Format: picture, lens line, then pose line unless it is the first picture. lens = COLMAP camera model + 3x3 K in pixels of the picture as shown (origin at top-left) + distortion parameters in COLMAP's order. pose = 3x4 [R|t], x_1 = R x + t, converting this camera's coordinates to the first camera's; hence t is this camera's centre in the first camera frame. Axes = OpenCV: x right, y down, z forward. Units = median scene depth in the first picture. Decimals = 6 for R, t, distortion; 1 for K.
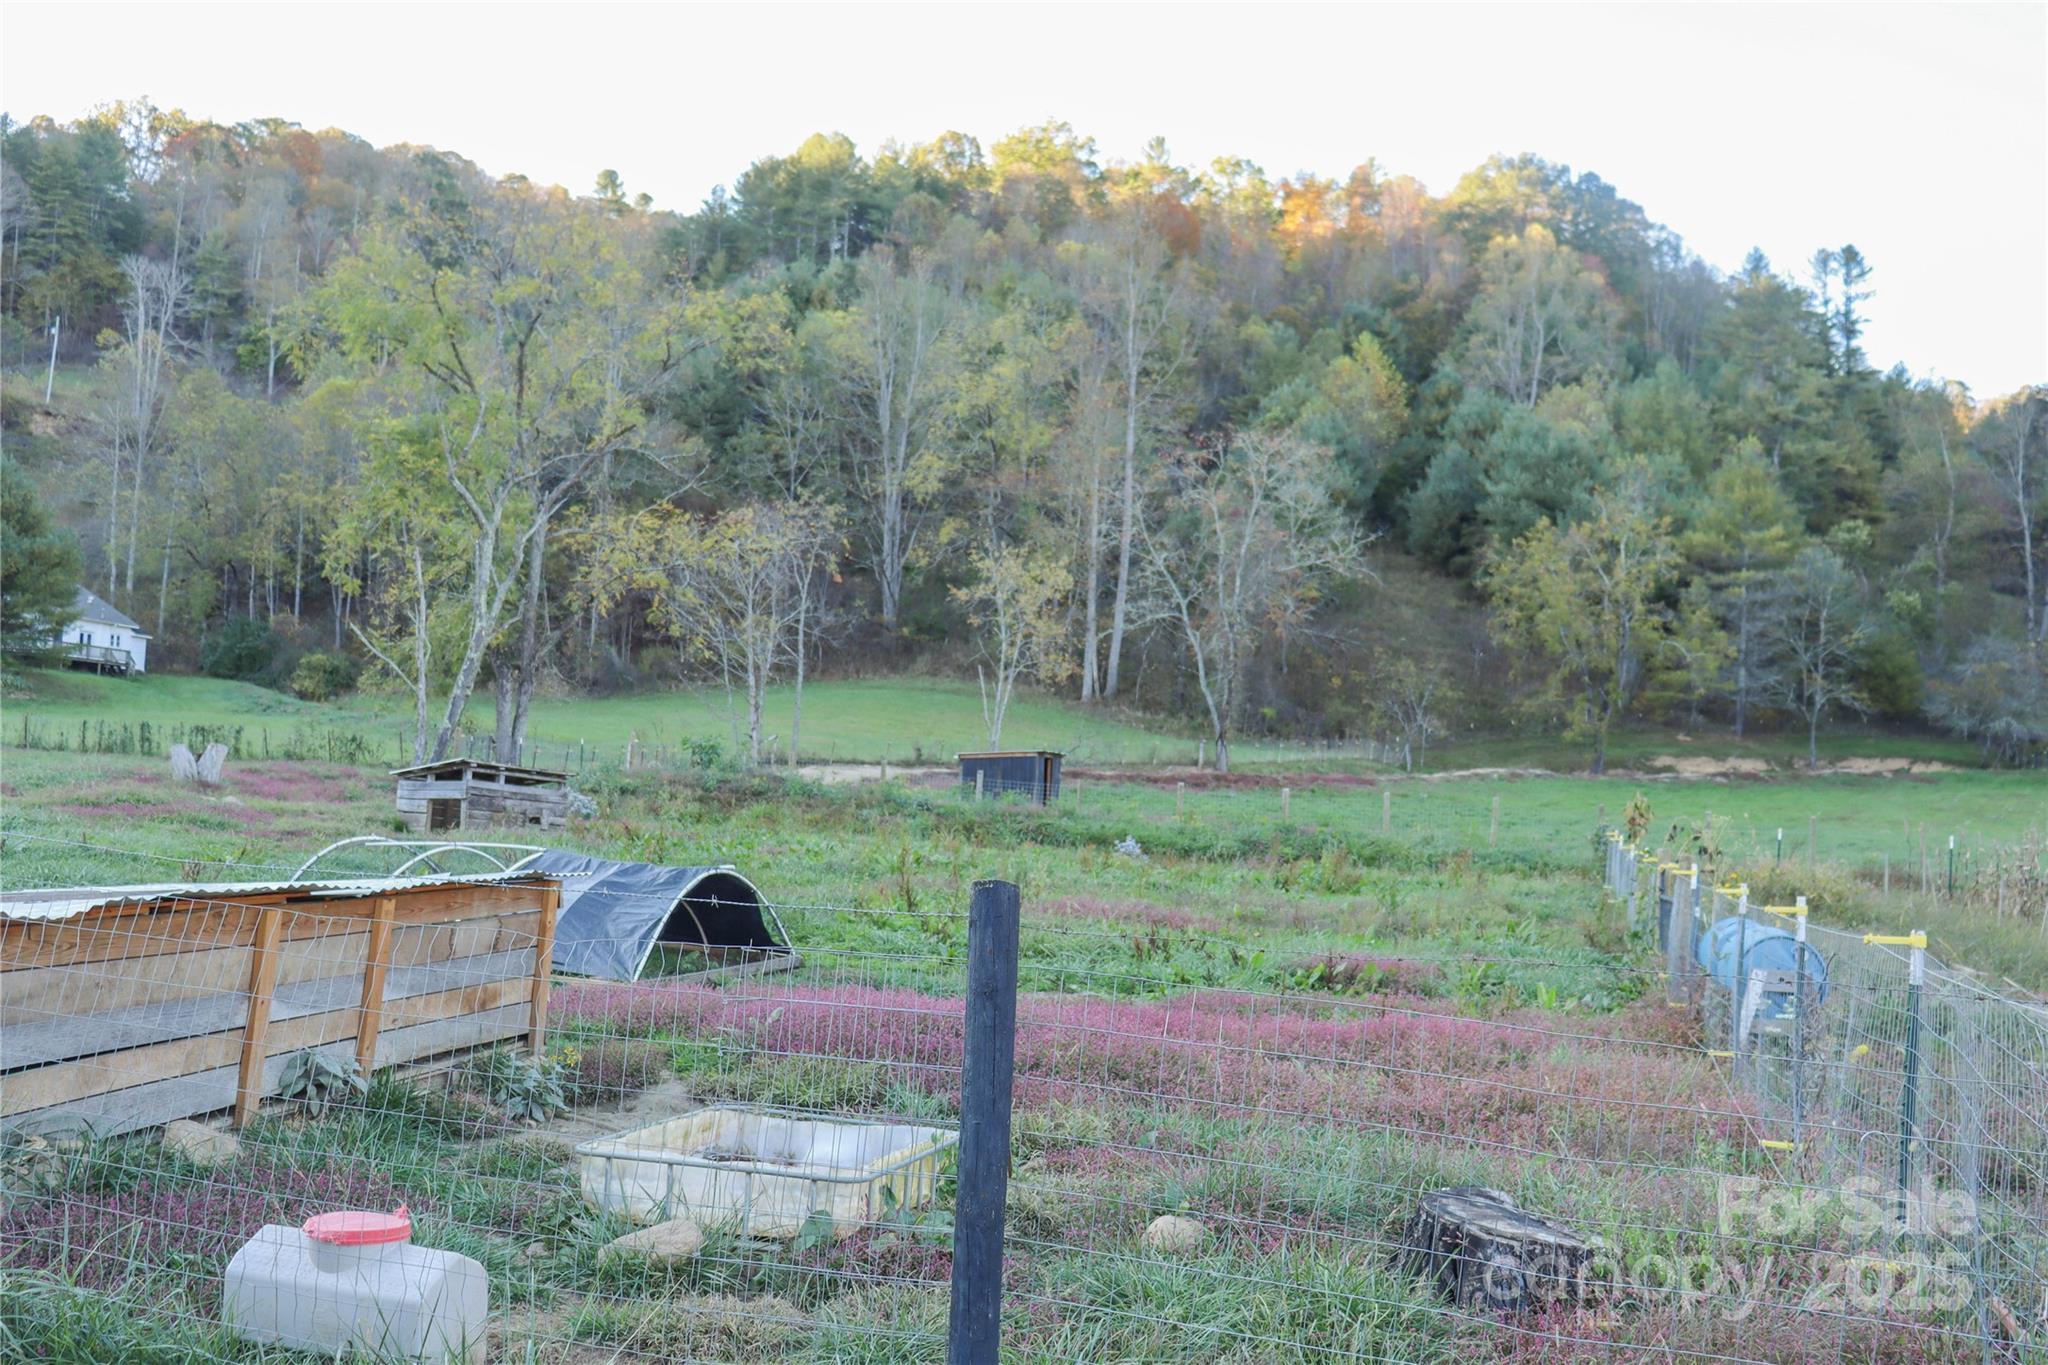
lens RADIAL K [[1699.2, 0, 1036.7], [0, 1699.2, 671.3], [0, 0, 1]] dist [-0.168313, 0.115781]
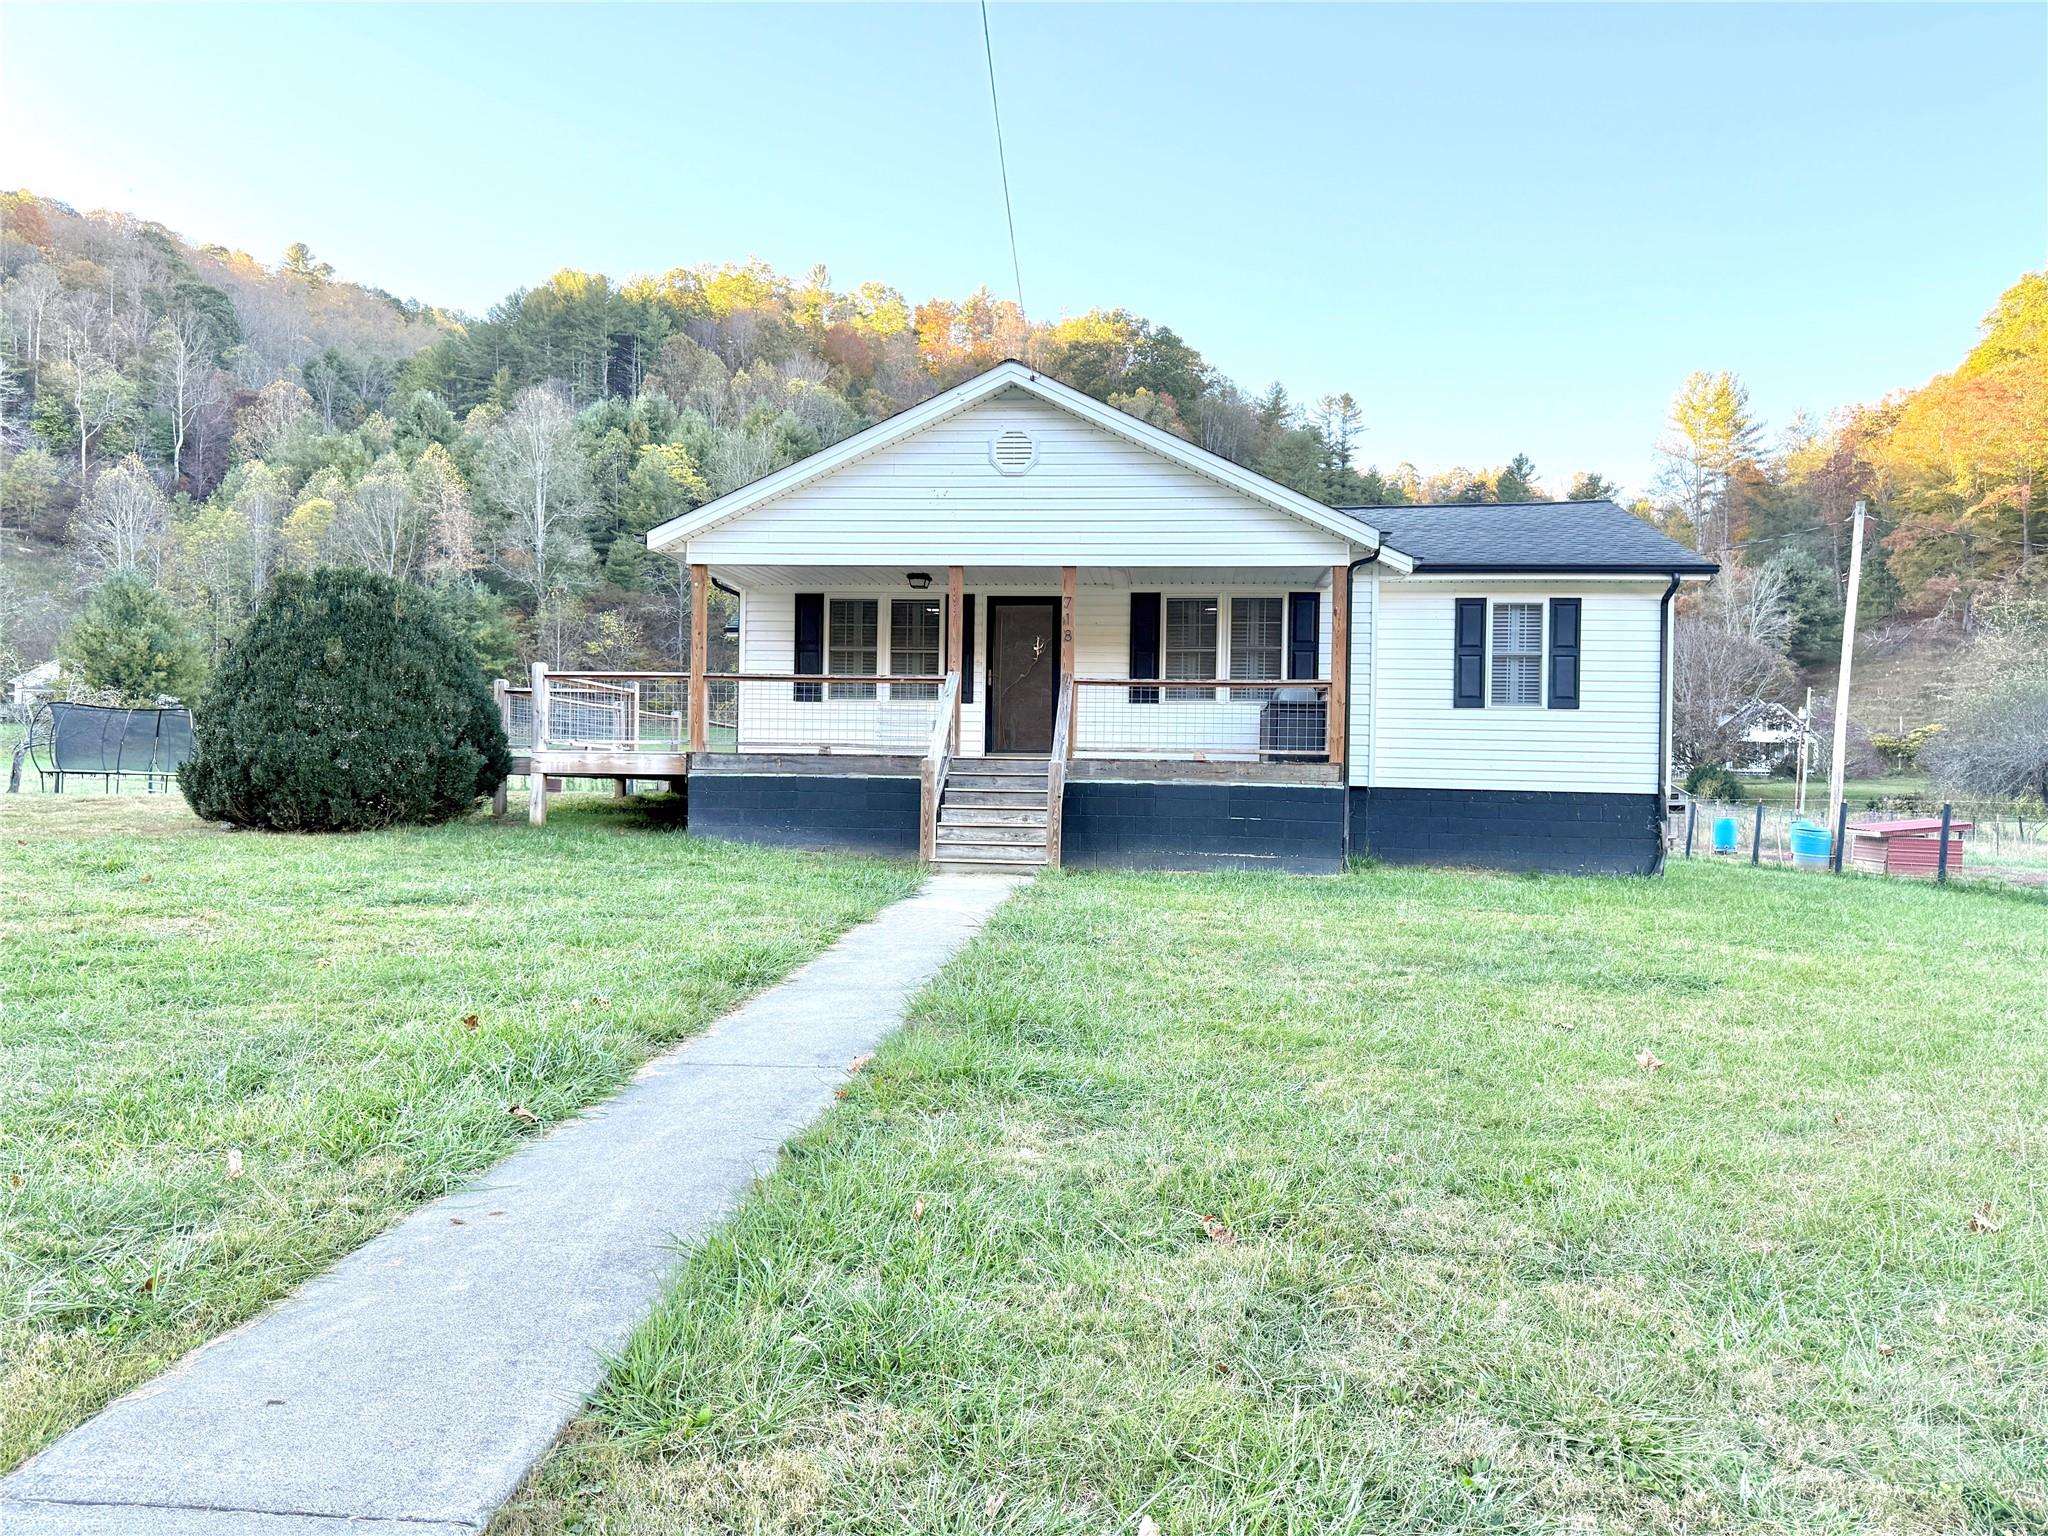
lens RADIAL K [[1437.9, 0, 1053.0], [0, 1437.9, 820.2], [0, 0, 1]] dist [0.014495, -0.031653]
pose [[0.960325, -0.039689, 0.276043, -0.096346], [0.013195, 0.995179, 0.097182, -0.013932], [-0.278569, -0.089684, 0.956220, -0.146177]]
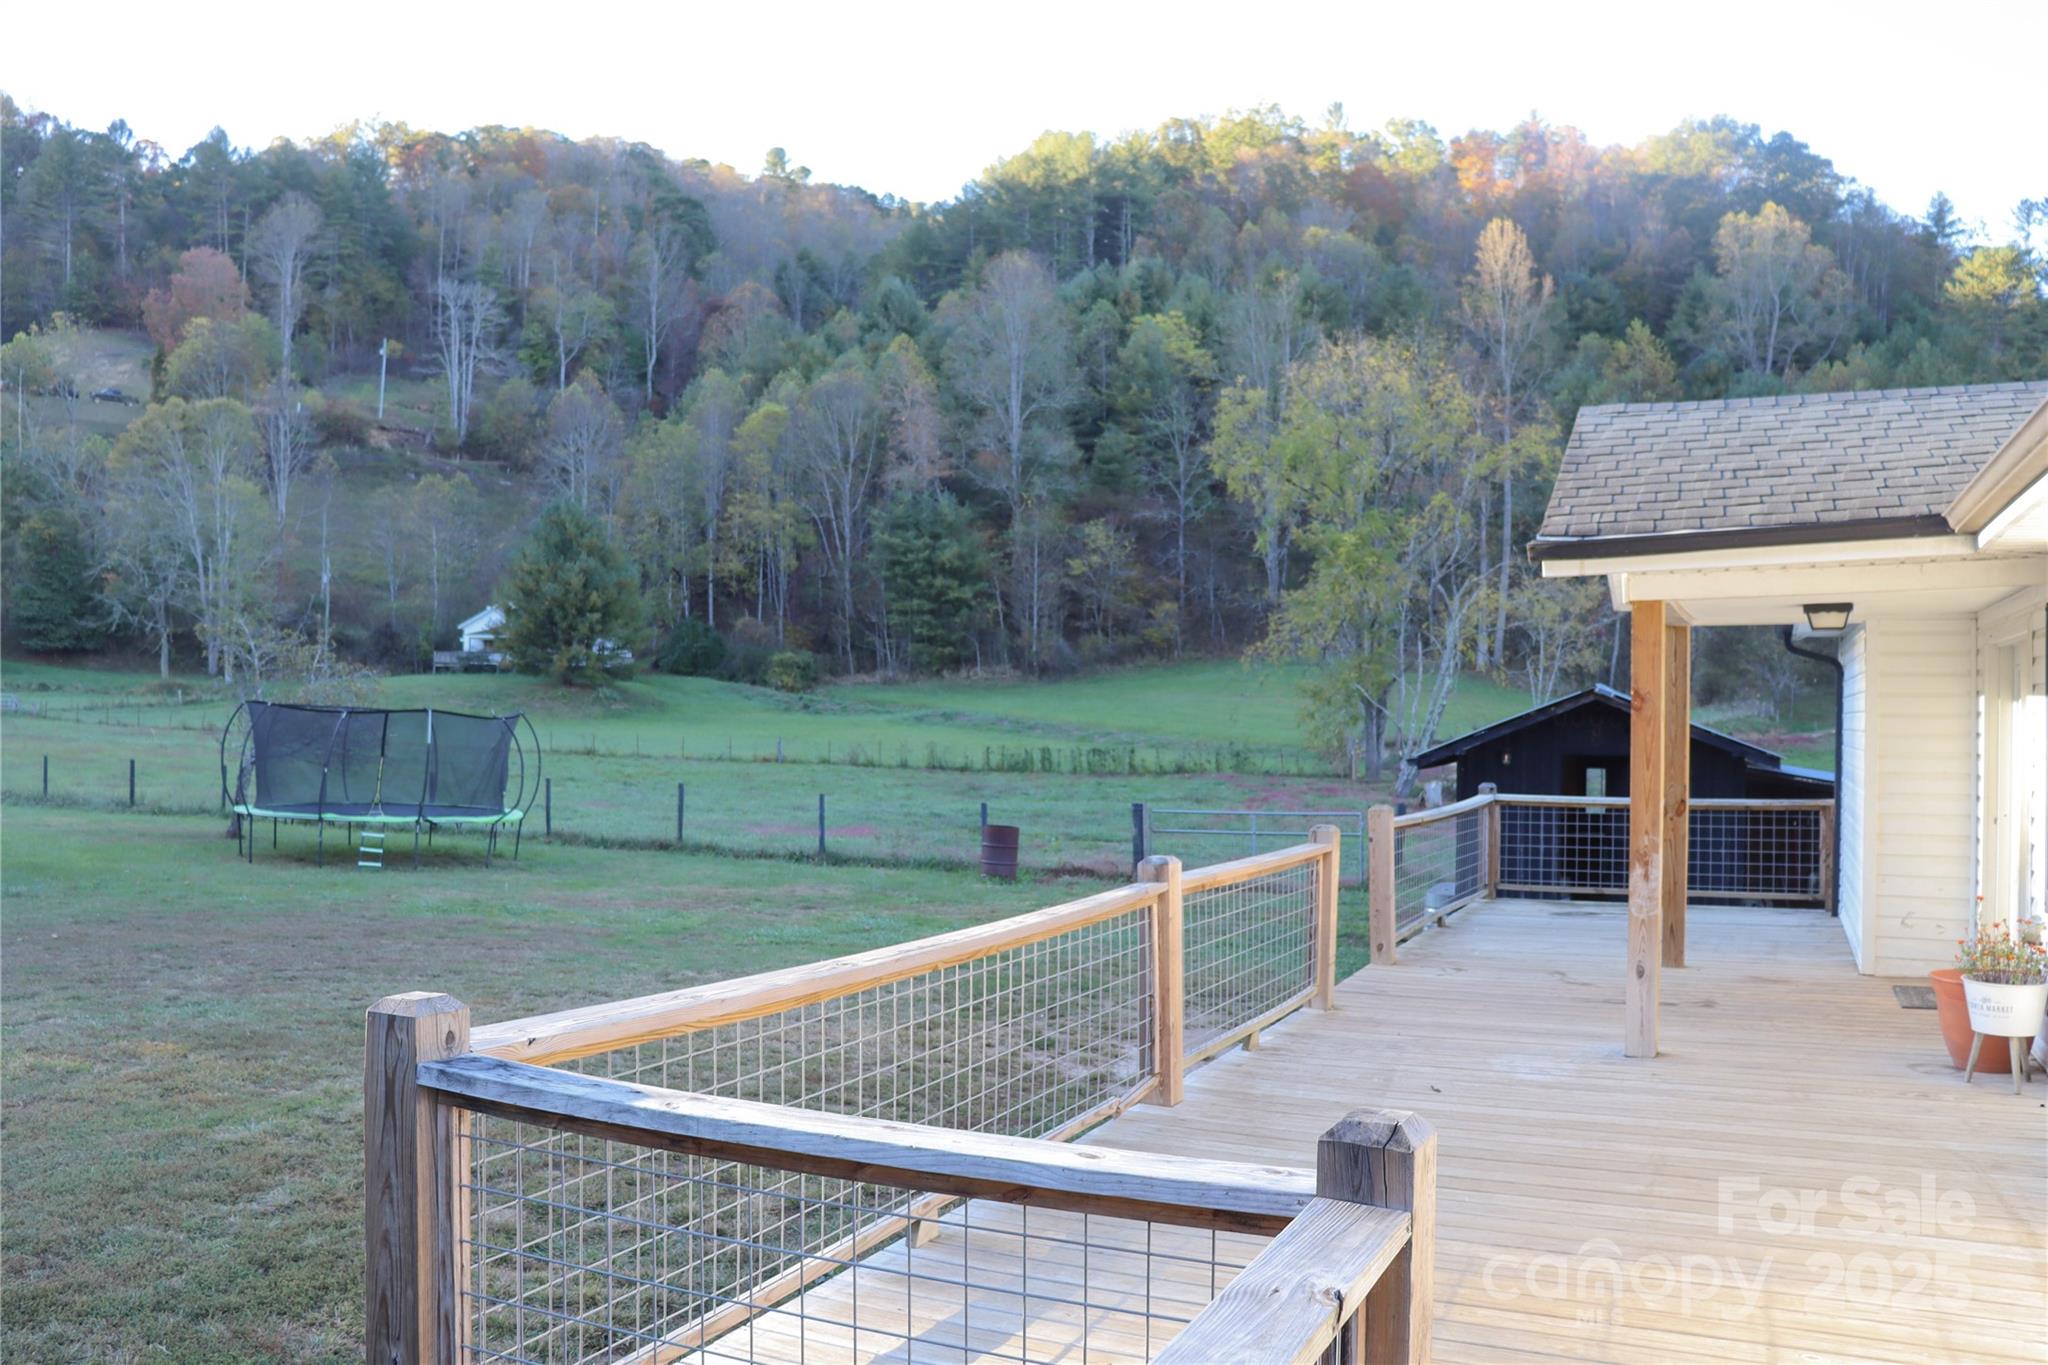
lens RADIAL K [[1699.2, 0, 1008.2], [0, 1699.2, 687.2], [0, 0, 1]] dist [-0.168313, 0.115781]
pose [[0.997228, -0.035037, -0.065640, -0.099003], [0.038183, 0.998151, 0.047300, -0.017170], [0.063861, -0.049675, 0.996722, -0.077645]]
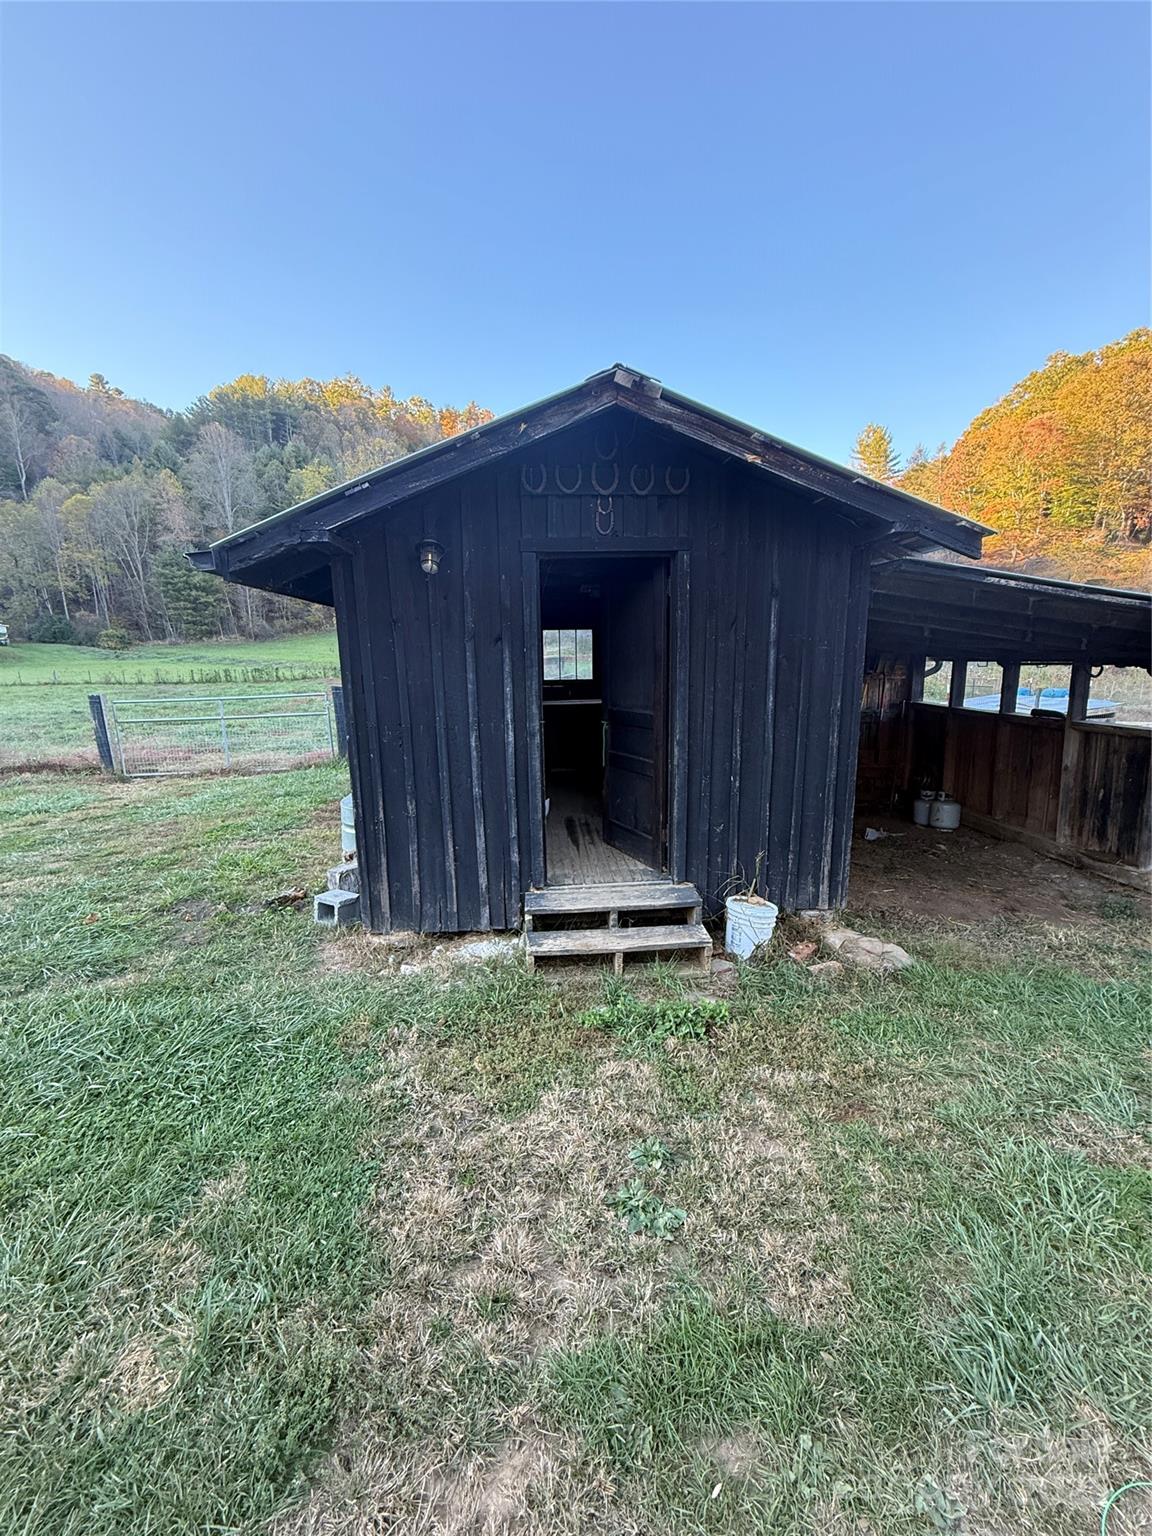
lens RADIAL K [[617.5, 0, 577.9], [0, 617.5, 766.6], [0, 0, 1]] dist [-0.003284, -0.000036]
pose [[0.923403, -0.129860, 0.361197, -0.084074], [0.037498, 0.967048, 0.251816, -0.008383], [-0.381996, -0.218984, 0.897845, -0.015486]]
